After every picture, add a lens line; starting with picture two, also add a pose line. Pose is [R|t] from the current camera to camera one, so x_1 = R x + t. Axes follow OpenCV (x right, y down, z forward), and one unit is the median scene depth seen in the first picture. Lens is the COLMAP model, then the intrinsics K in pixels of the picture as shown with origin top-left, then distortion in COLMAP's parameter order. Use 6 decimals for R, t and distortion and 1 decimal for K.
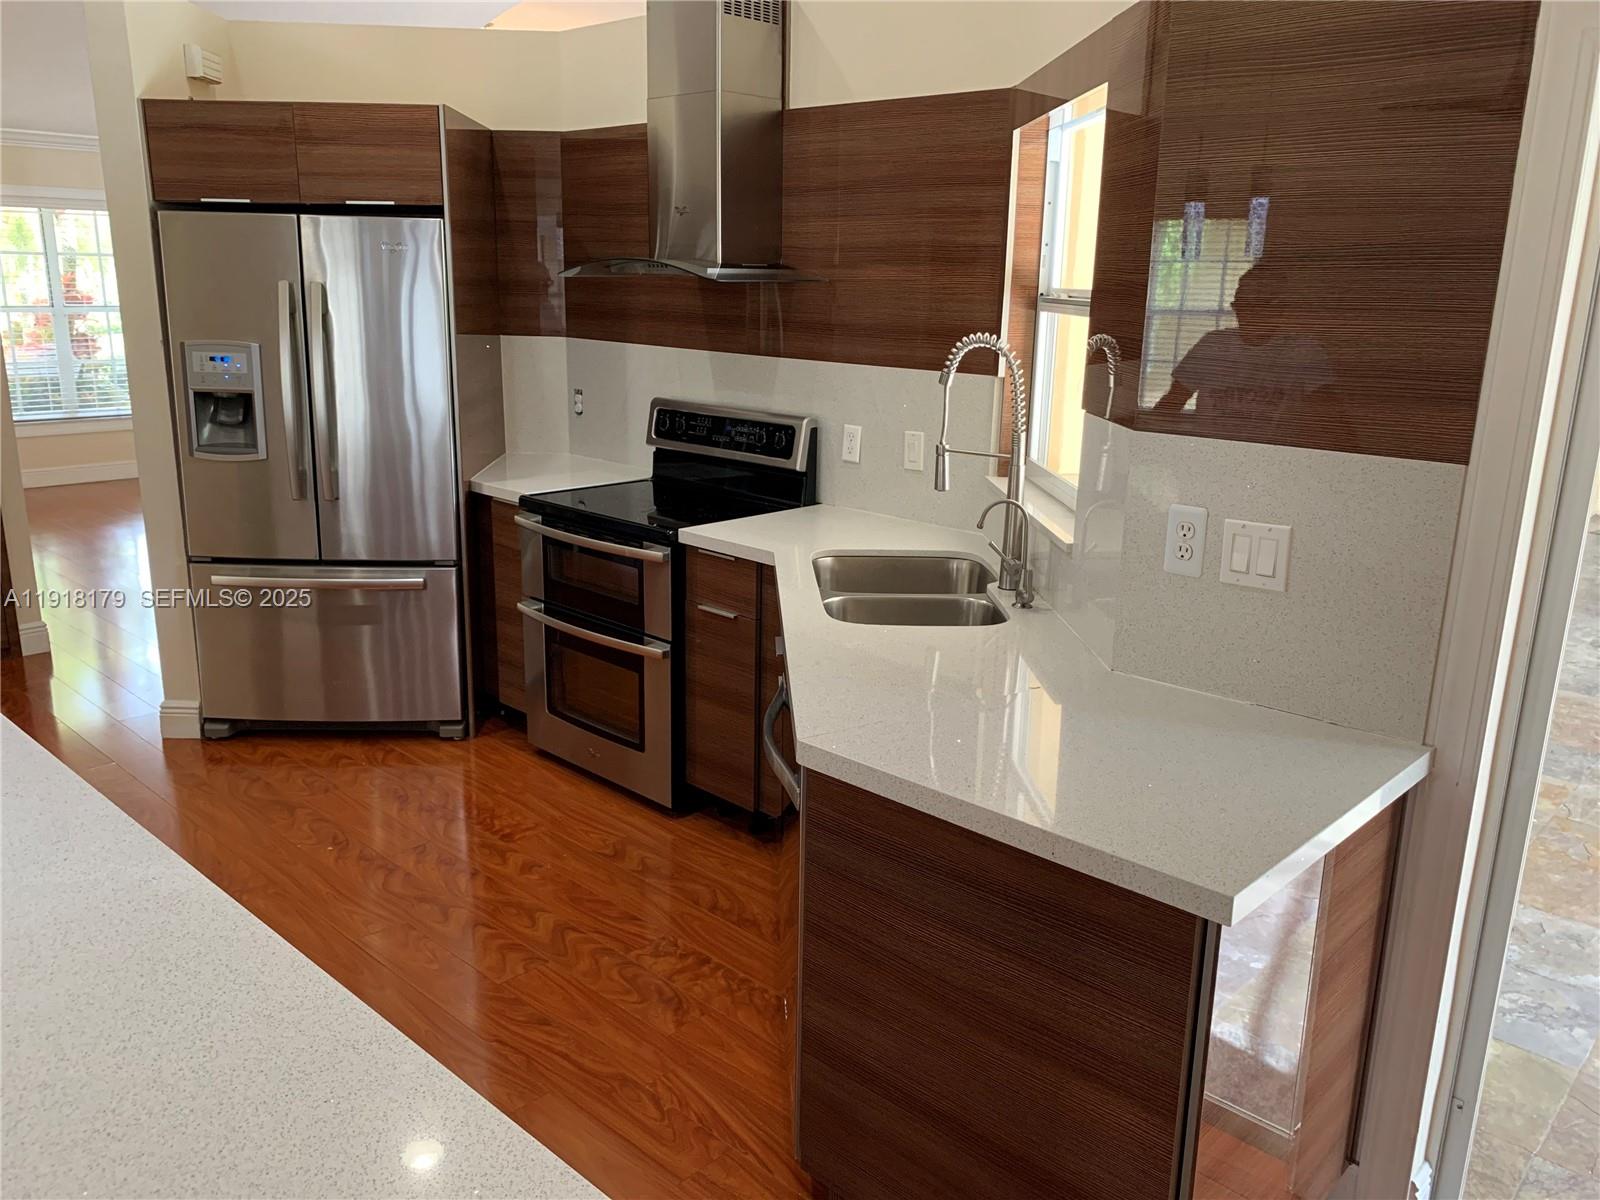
lens RADIAL K [[1234.9, 0, 811.8], [0, 1234.9, 602.6], [0, 0, 1]] dist [0.015699, -0.016891]
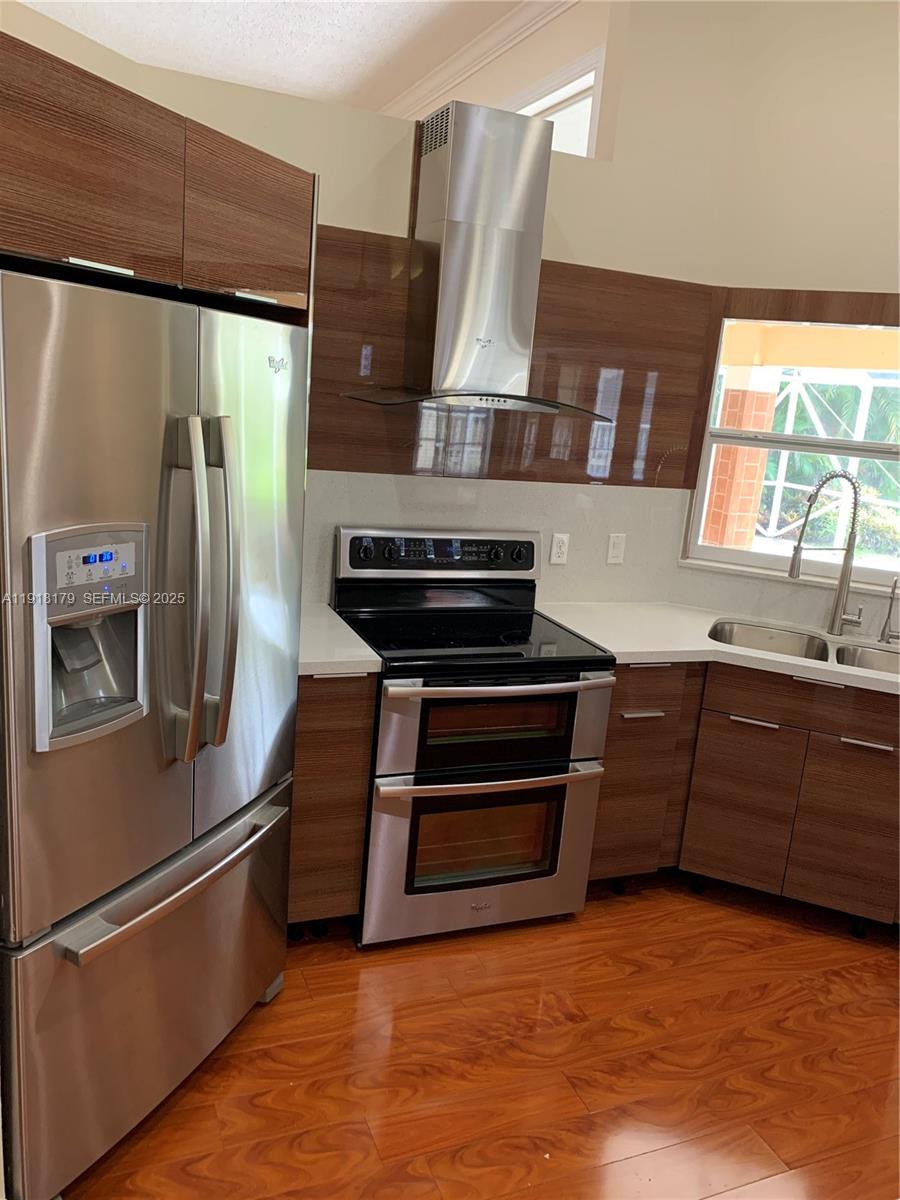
lens RADIAL K [[926.2, 0, 452.7], [0, 926.2, 592.7], [0, 0, 1]] dist [0.015699, -0.016891]
pose [[0.411797, -0.182618, 0.892790, -0.774445], [0.152887, 0.979673, 0.129871, -0.209534], [-0.898359, 0.083015, 0.431347, 0.682492]]
